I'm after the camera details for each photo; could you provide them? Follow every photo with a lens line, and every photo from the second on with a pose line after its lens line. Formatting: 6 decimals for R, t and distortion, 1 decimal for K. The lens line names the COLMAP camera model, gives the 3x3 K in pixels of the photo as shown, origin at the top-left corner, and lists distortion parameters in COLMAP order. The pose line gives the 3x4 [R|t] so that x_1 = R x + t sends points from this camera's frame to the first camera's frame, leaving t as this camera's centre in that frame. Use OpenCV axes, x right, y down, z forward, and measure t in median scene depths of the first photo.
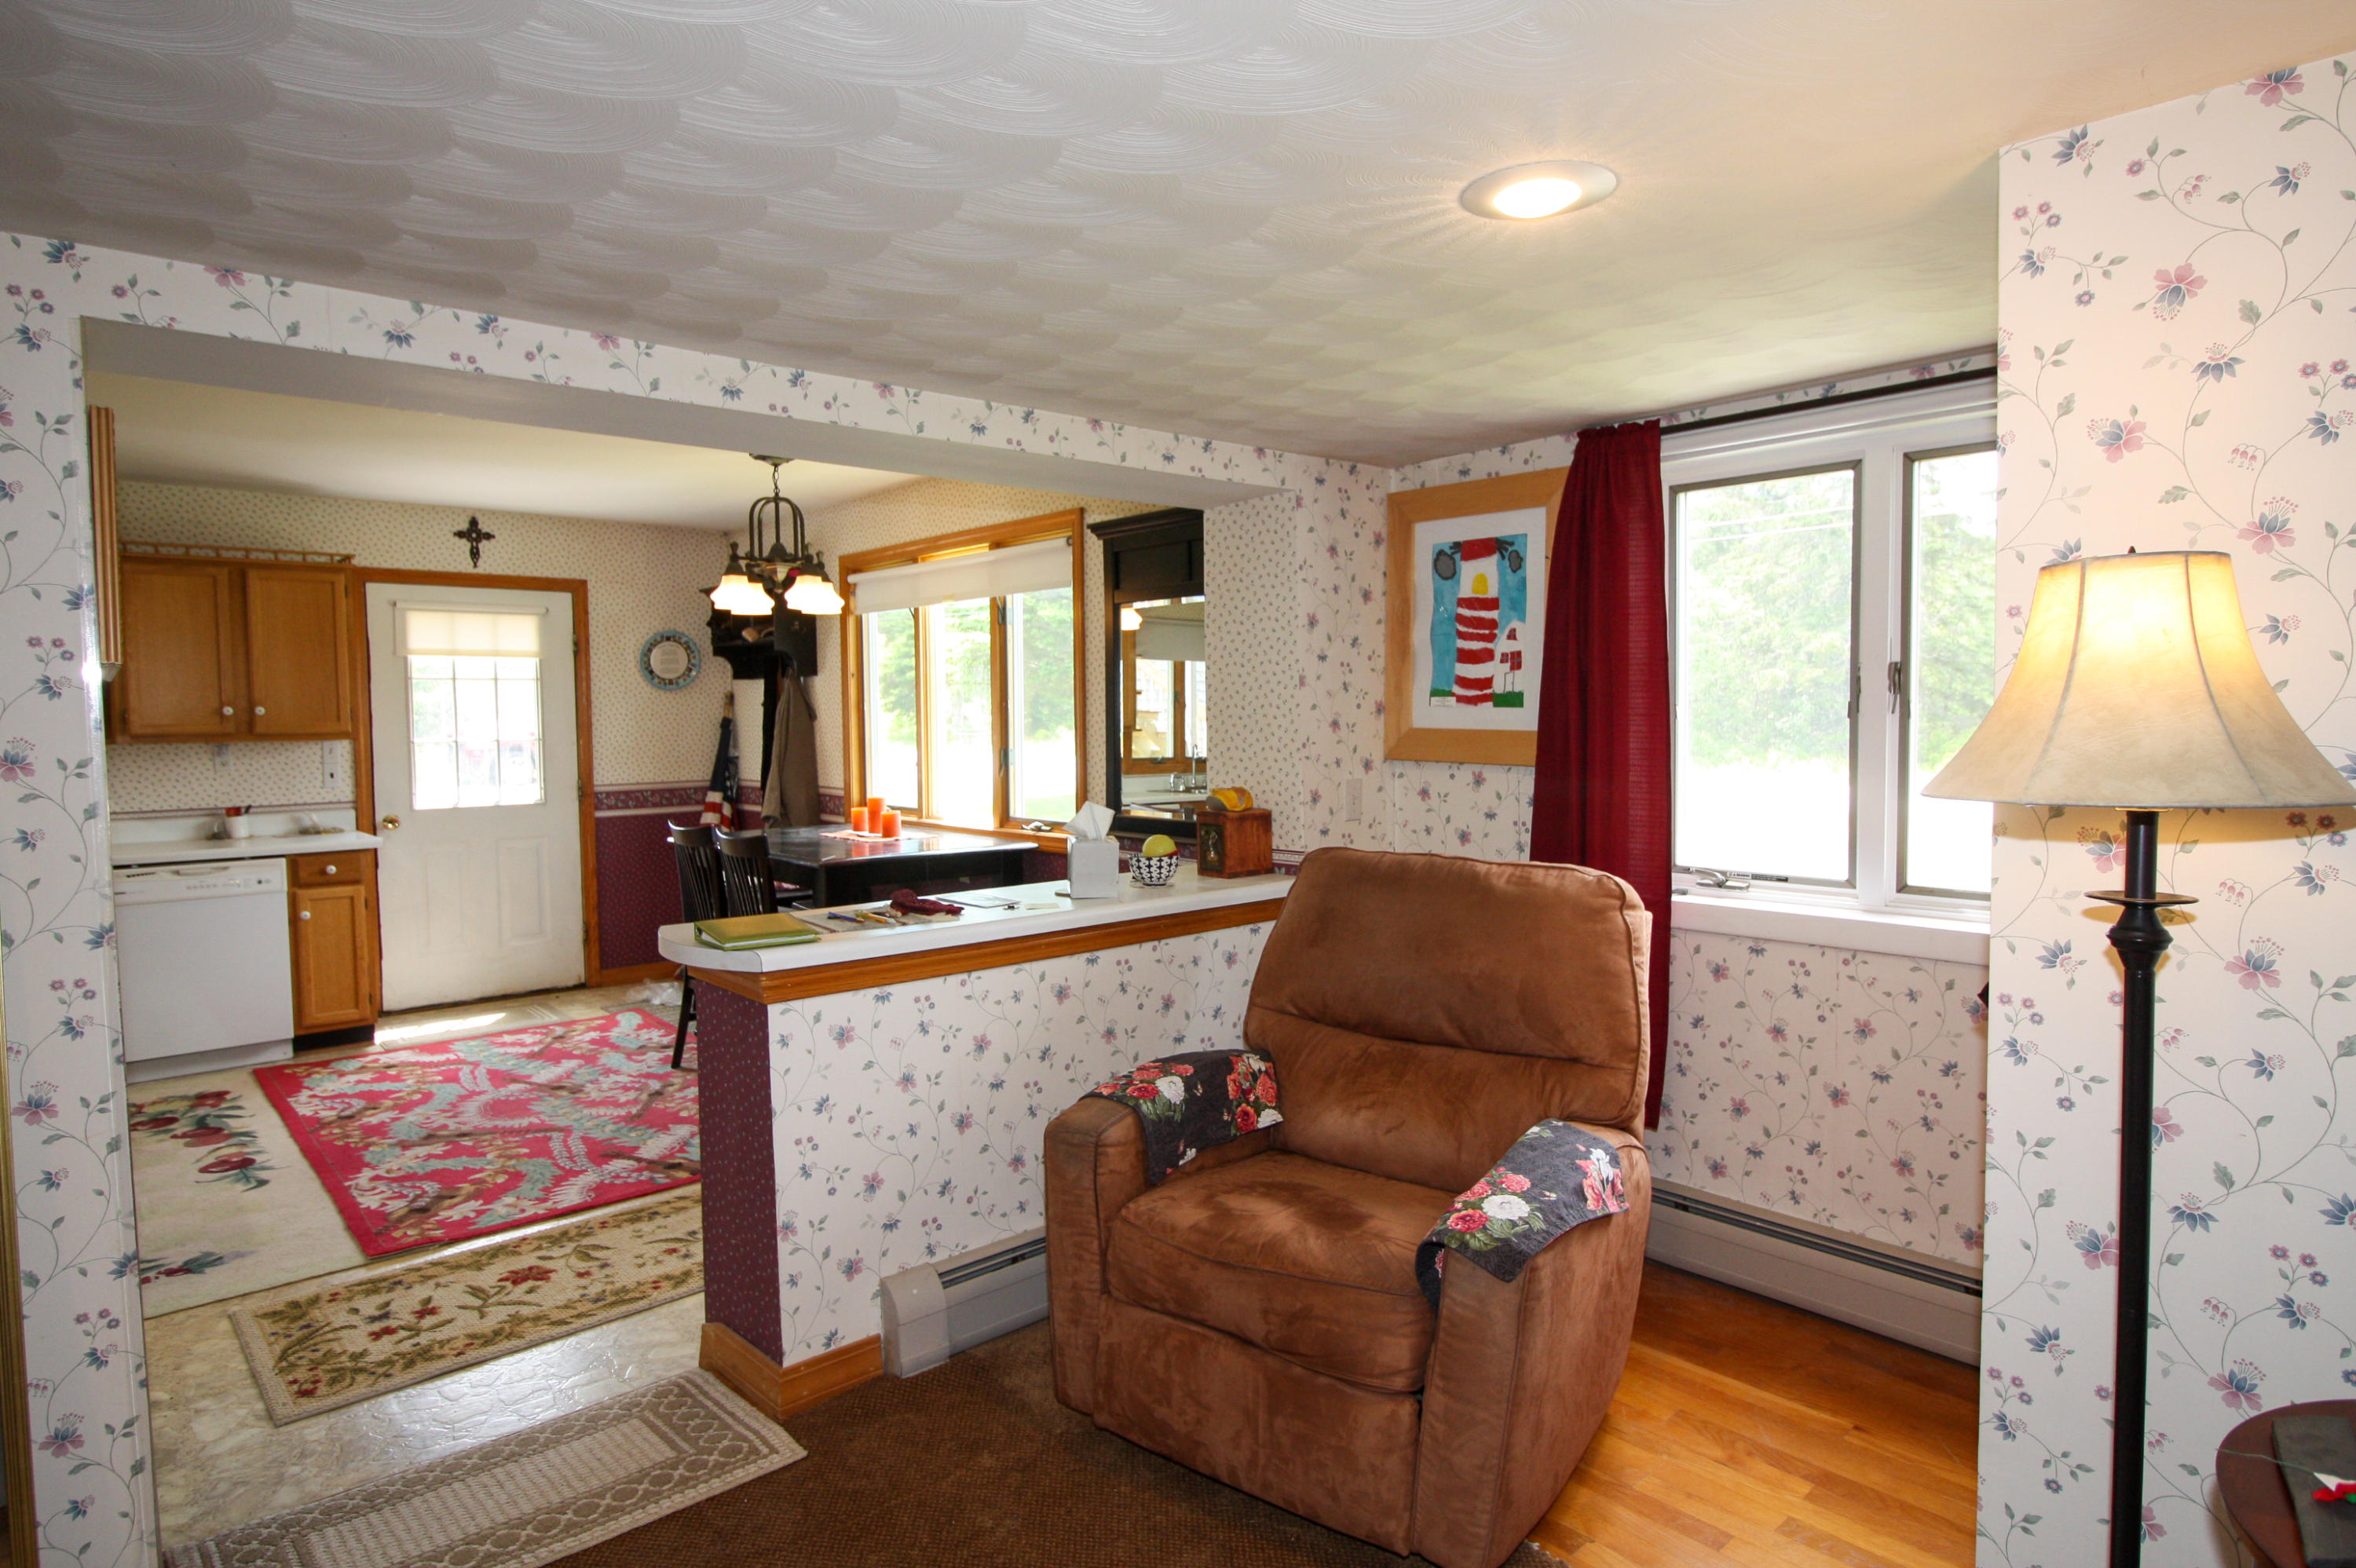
lens RADIAL K [[1303.6, 0, 1178.0], [0, 1303.6, 784.0], [0, 0, 1]] dist [-0.000165, -0.000052]
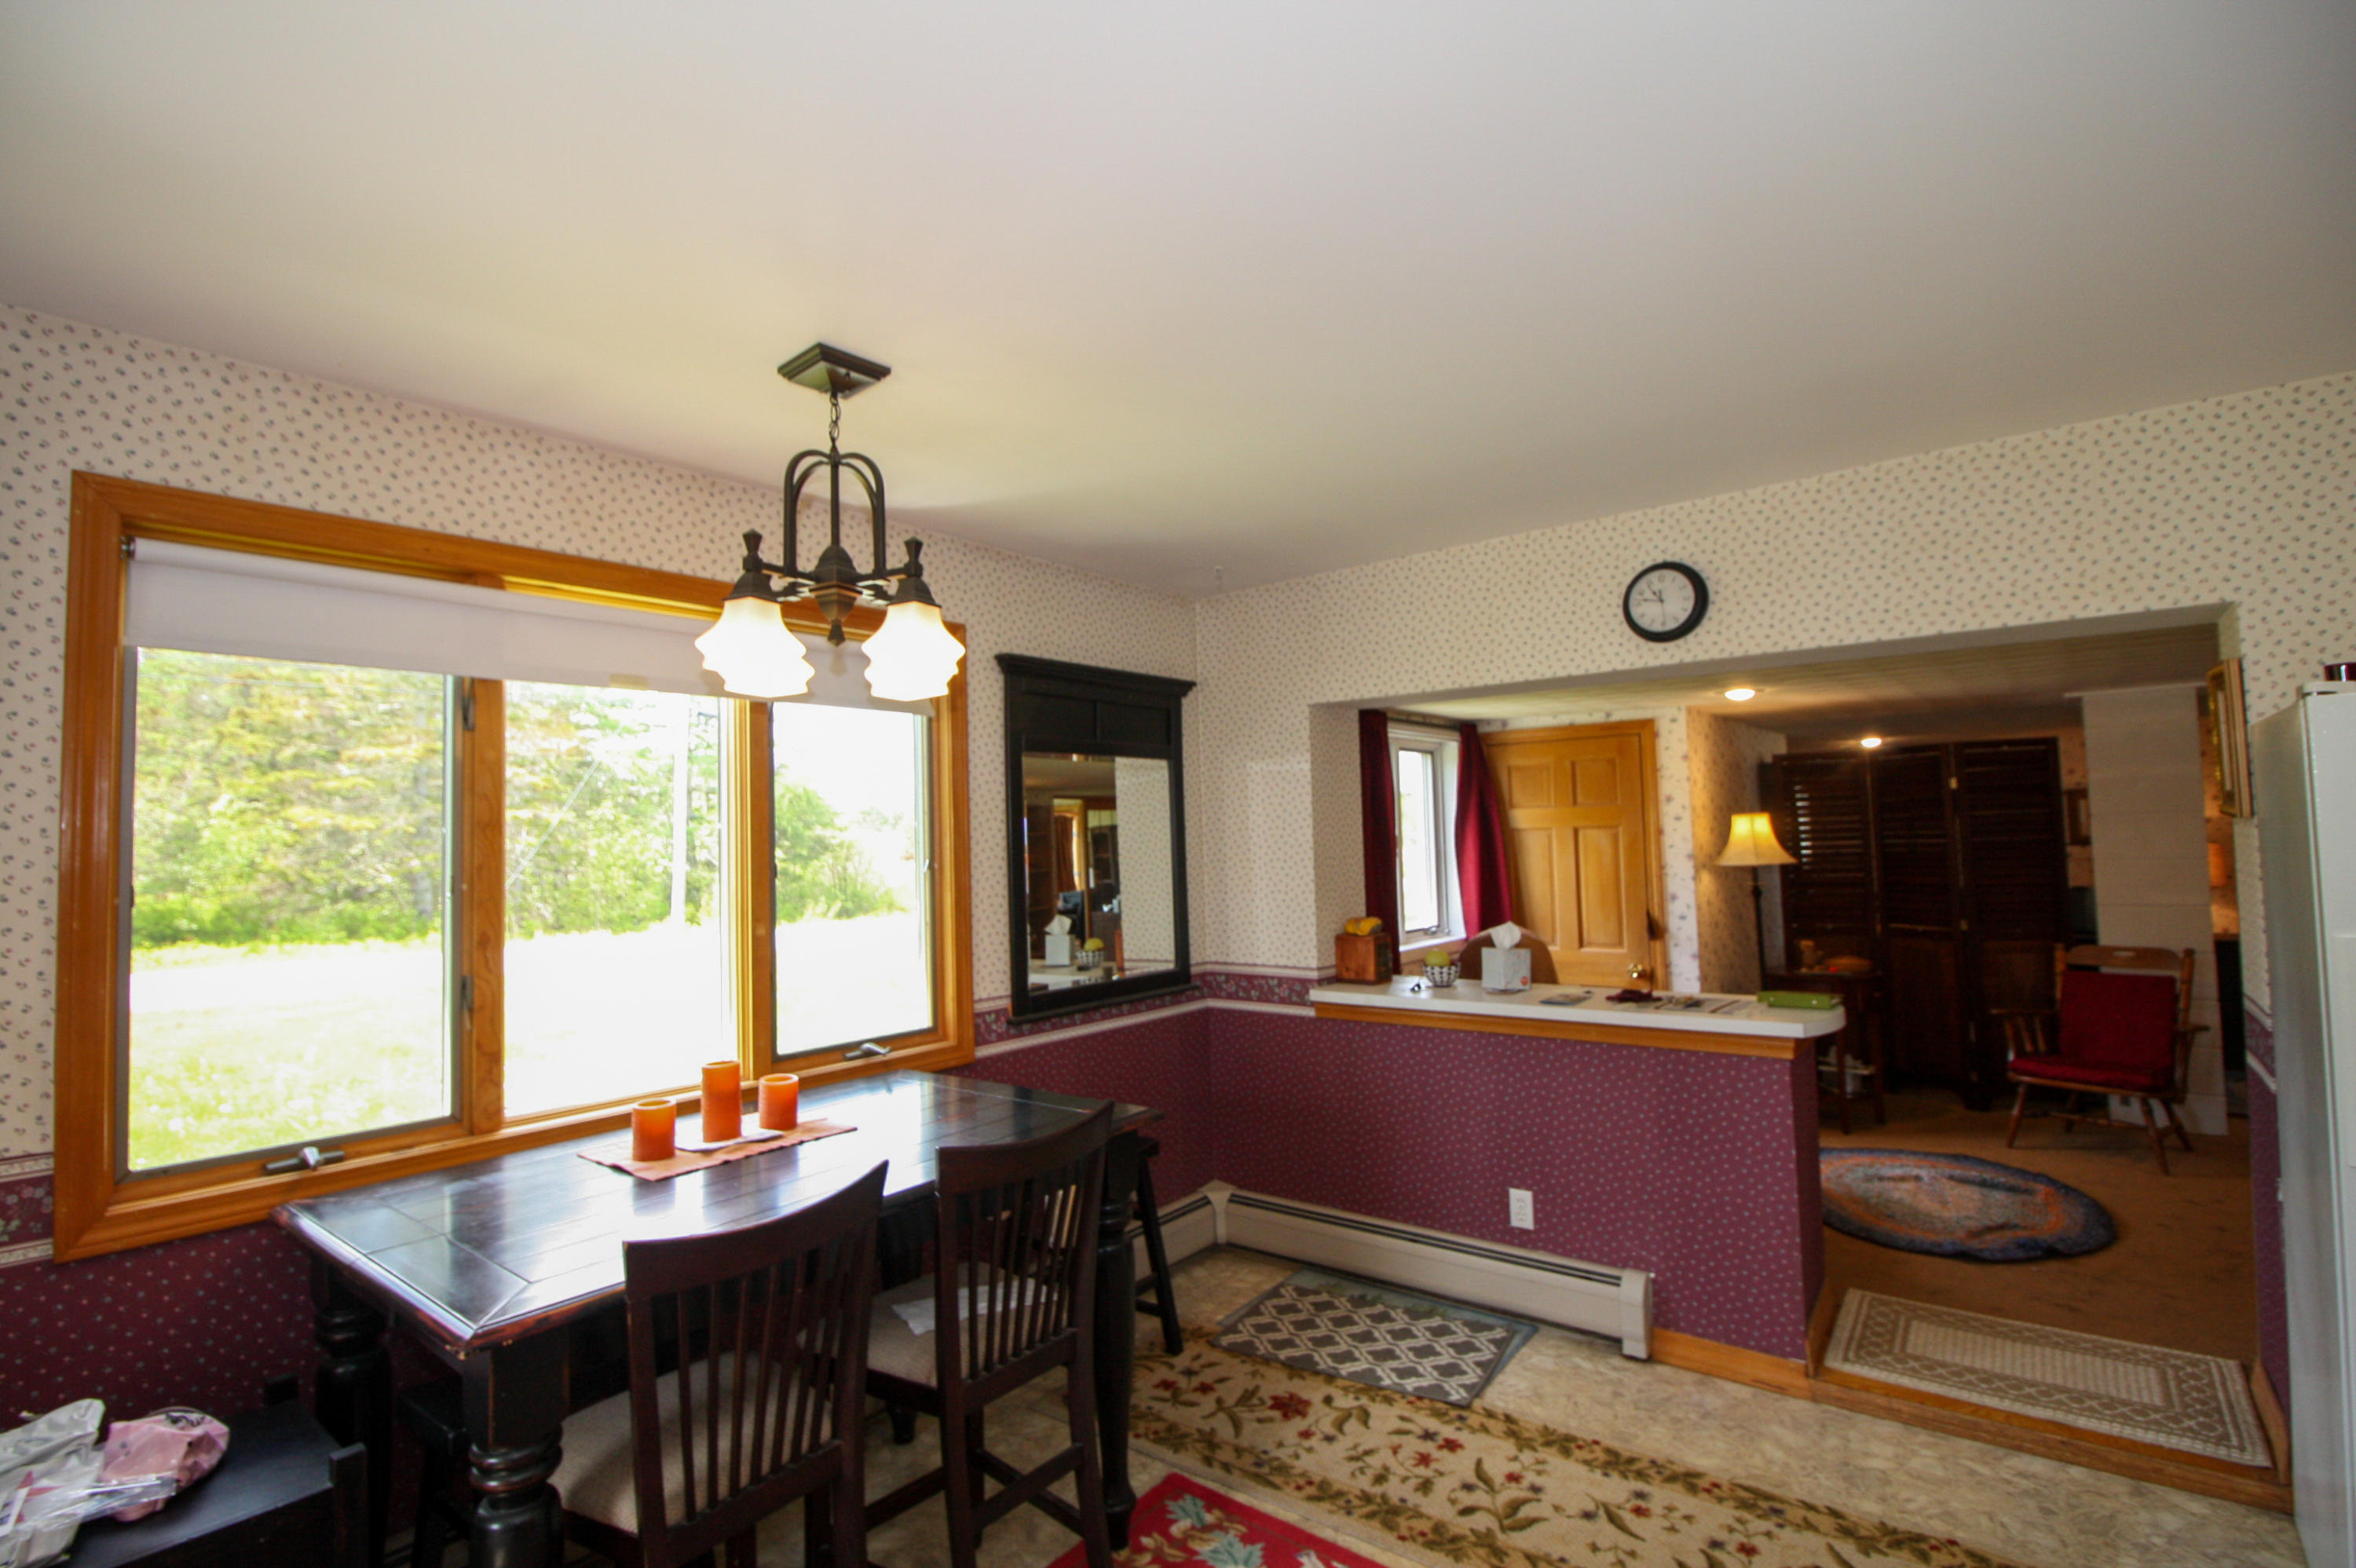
lens RADIAL K [[1108.8, 0, 1178.0], [0, 1108.8, 784.0], [0, 0, 1]] dist [-0.032223, -0.000075]
pose [[-0.172857, 0.068213, 0.982582, -0.732695], [0.084473, 0.994950, -0.054211, -0.064586], [-0.981318, 0.073631, -0.177746, 0.962158]]
